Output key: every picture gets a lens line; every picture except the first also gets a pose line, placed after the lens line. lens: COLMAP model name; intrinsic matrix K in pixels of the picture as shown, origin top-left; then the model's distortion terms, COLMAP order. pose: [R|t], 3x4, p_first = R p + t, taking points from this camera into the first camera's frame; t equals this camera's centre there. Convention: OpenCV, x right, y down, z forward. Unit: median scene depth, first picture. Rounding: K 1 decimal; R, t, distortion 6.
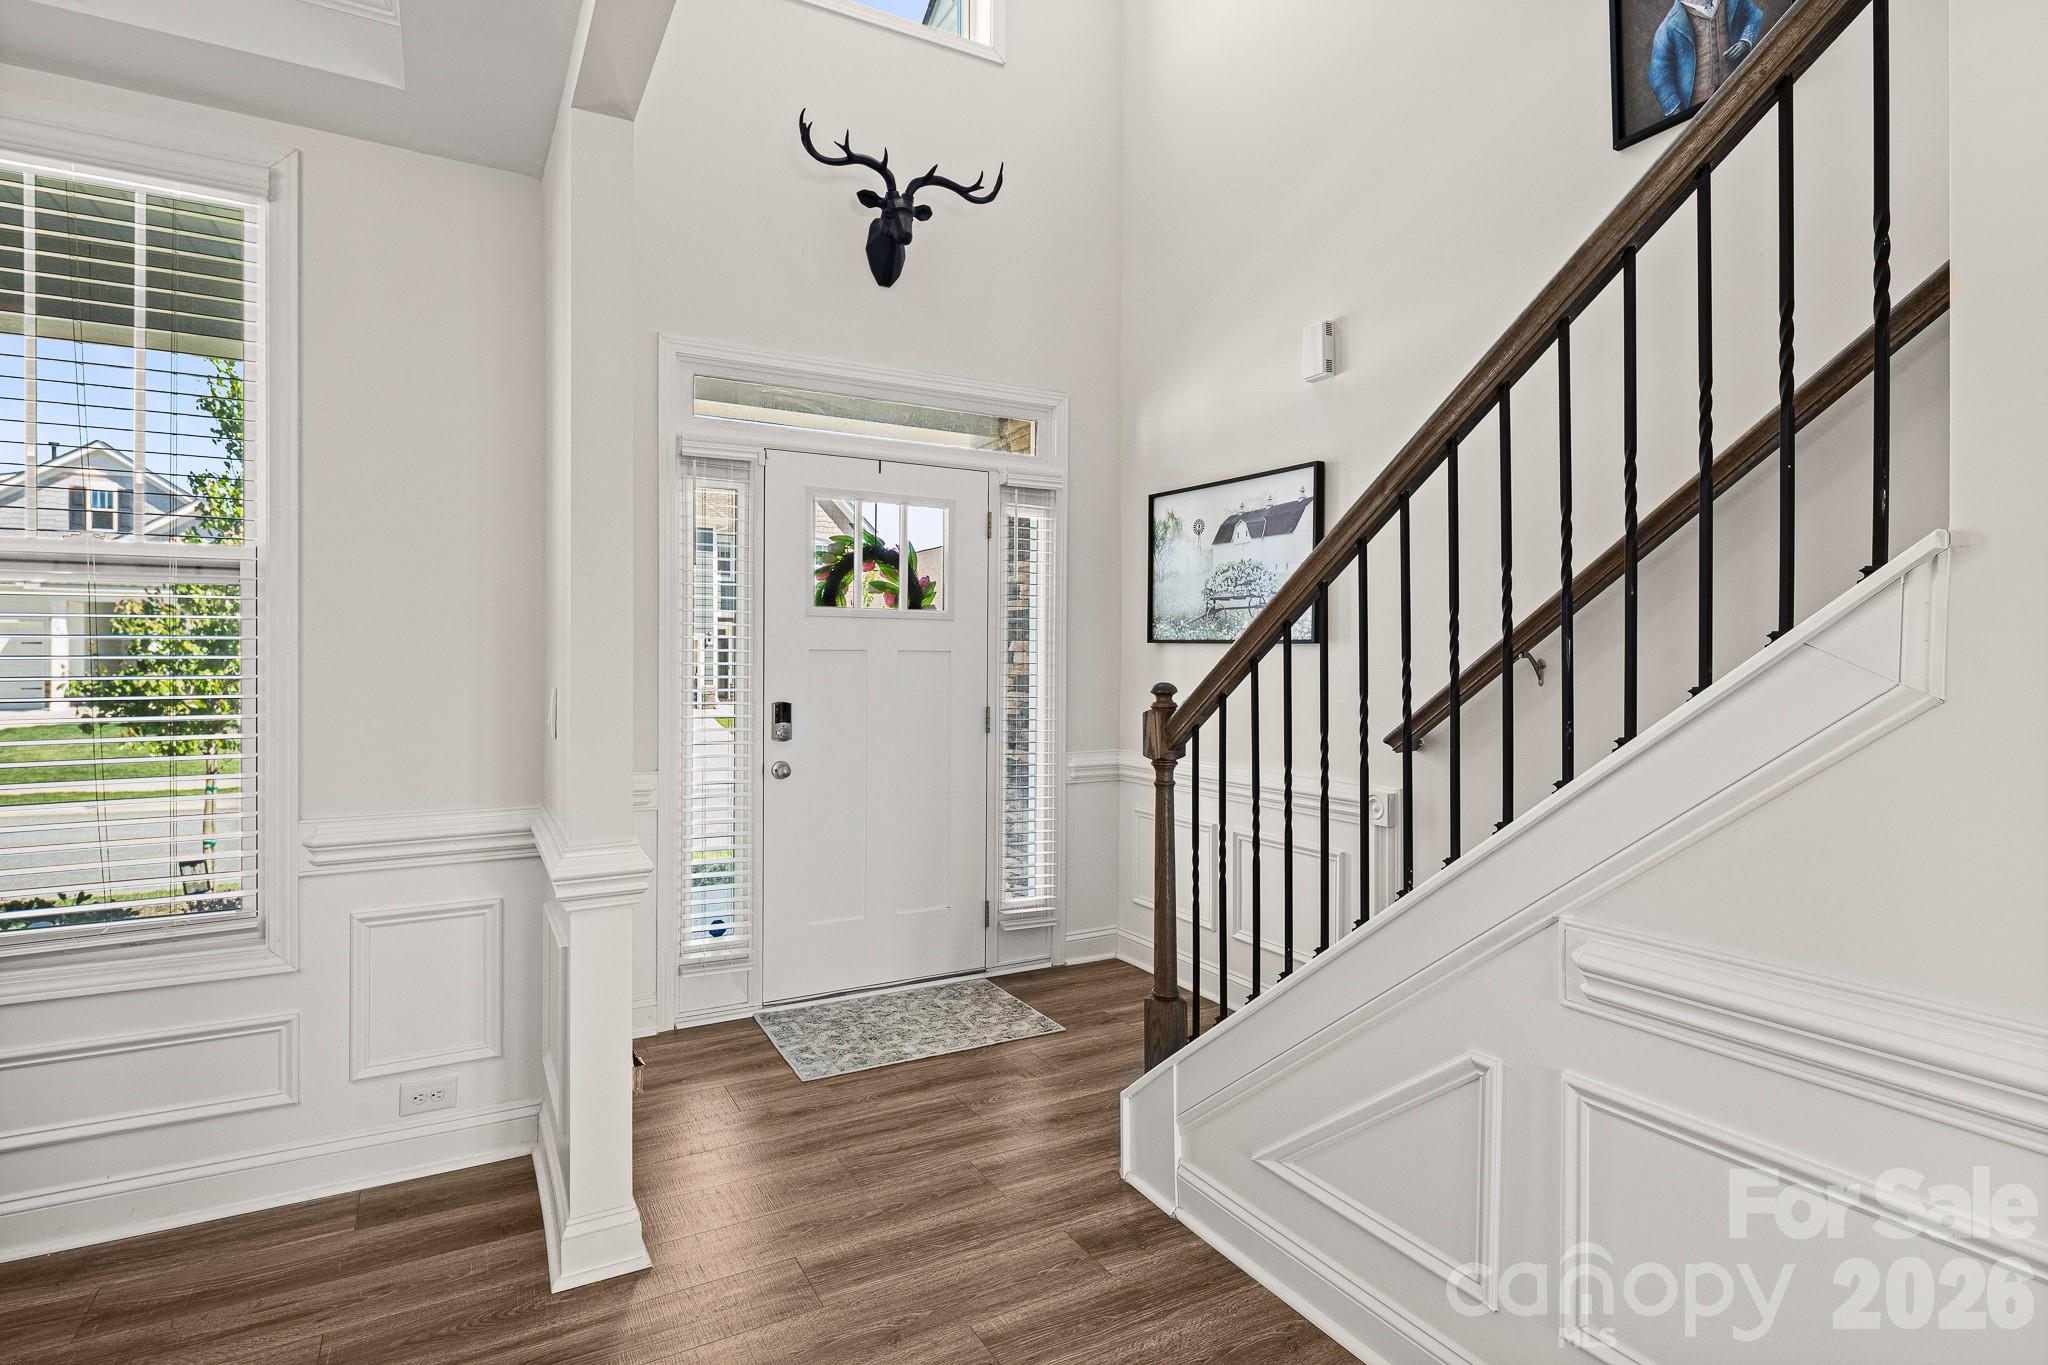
lens RADIAL K [[1029.8, 0, 996.9], [0, 1029.8, 652.9], [0, 0, 1]] dist [-0.000251, -0.001633]
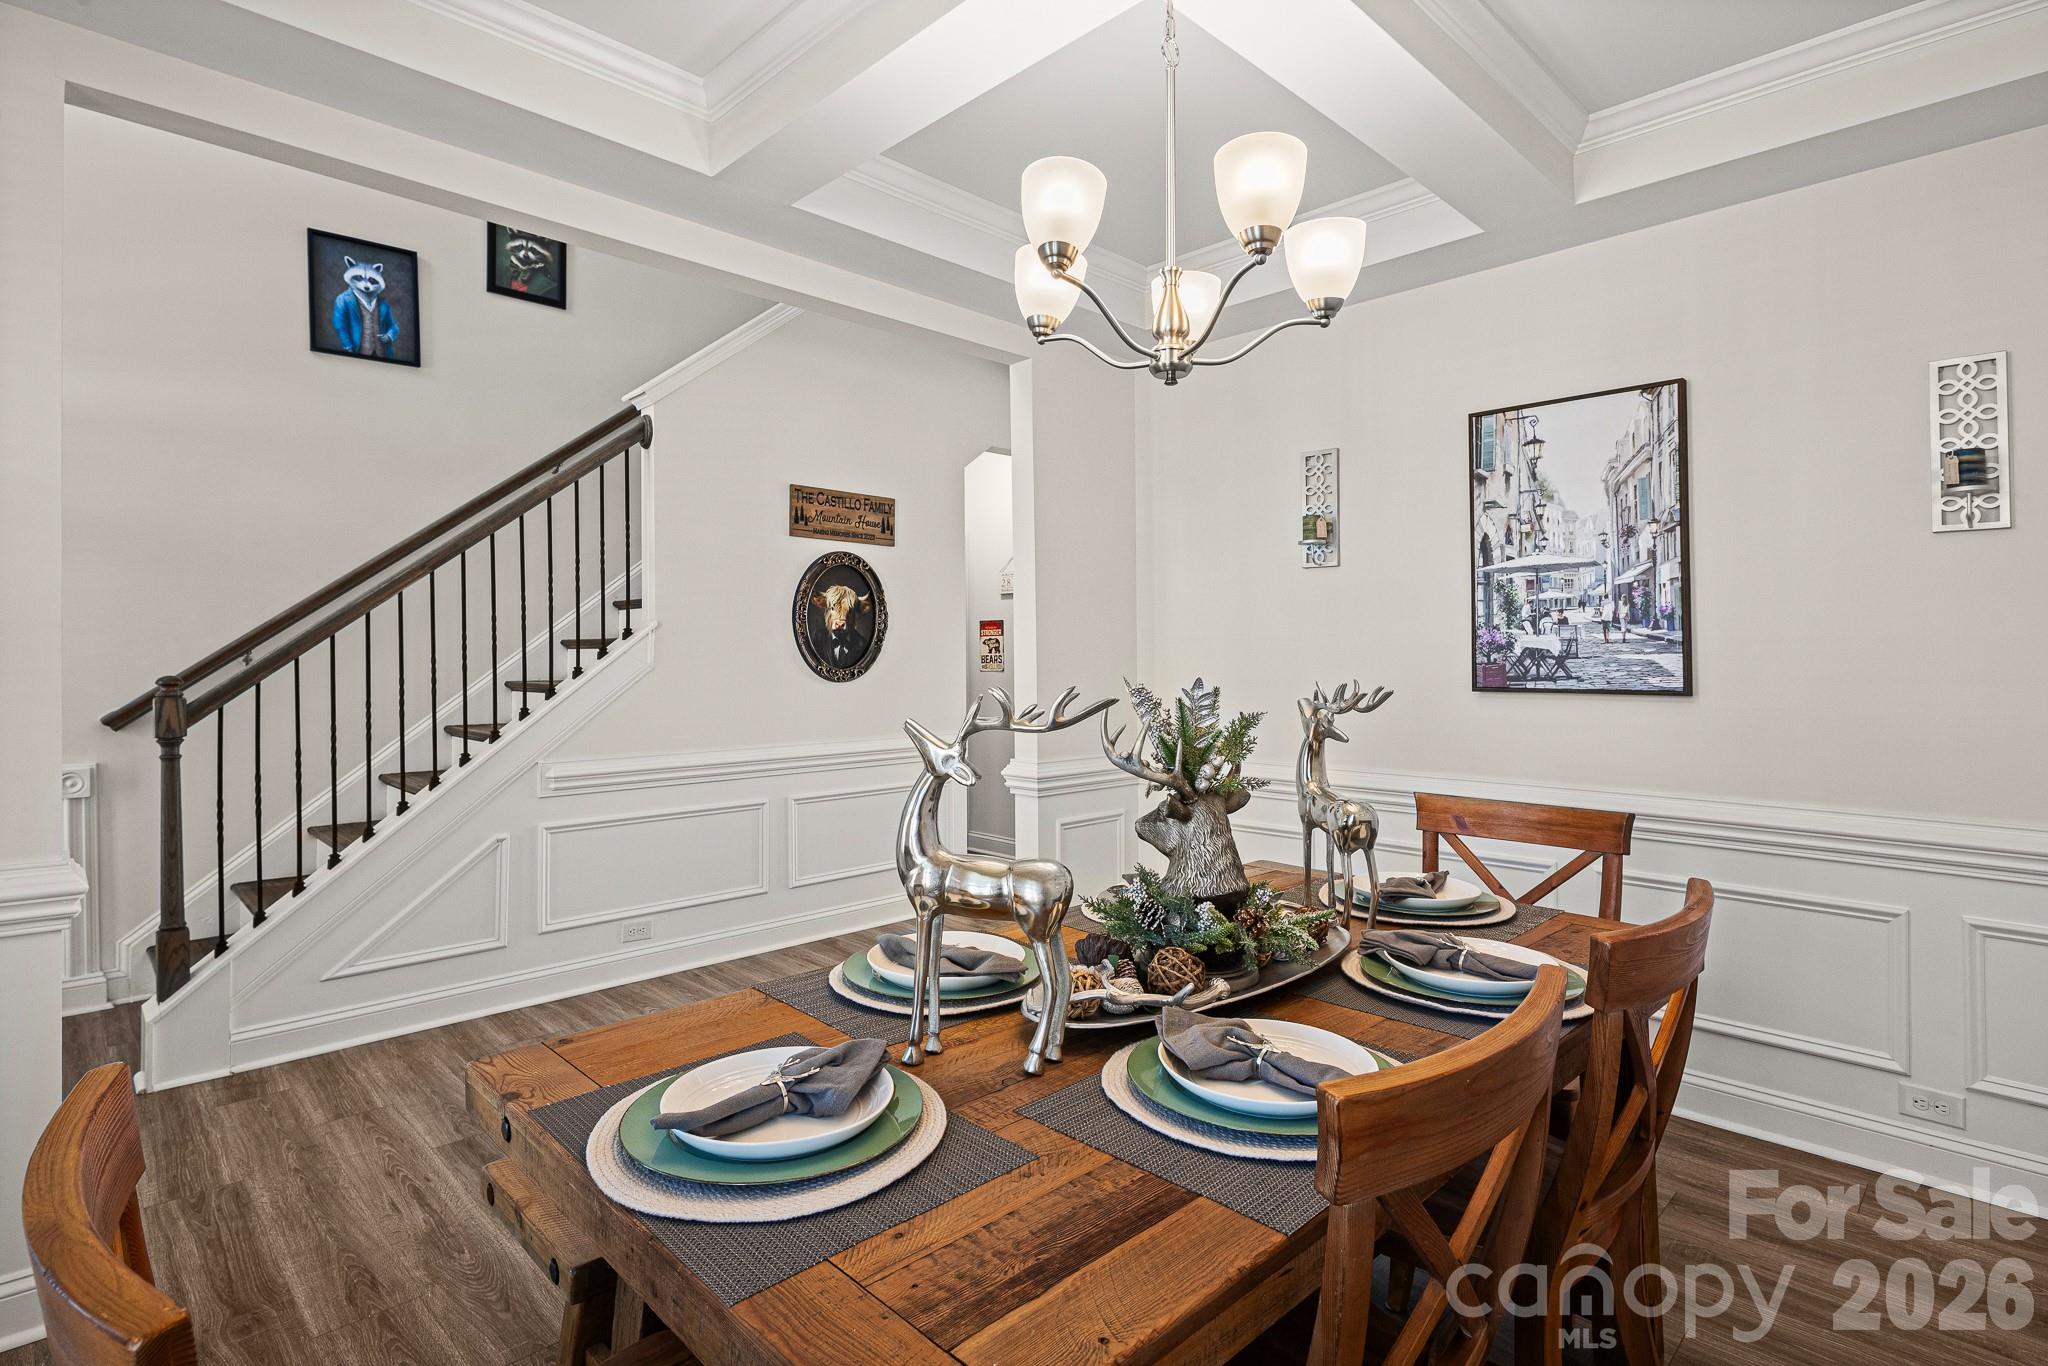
lens RADIAL K [[1029.8, 0, 996.9], [0, 1029.8, 653.4], [0, 0, 1]] dist [-0.000251, -0.001633]
pose [[-0.257329, 0.002627, 0.966320, -1.428207], [0.001006, 0.999996, -0.002450, 0.005559], [-0.966323, 0.000342, -0.257331, 0.396864]]
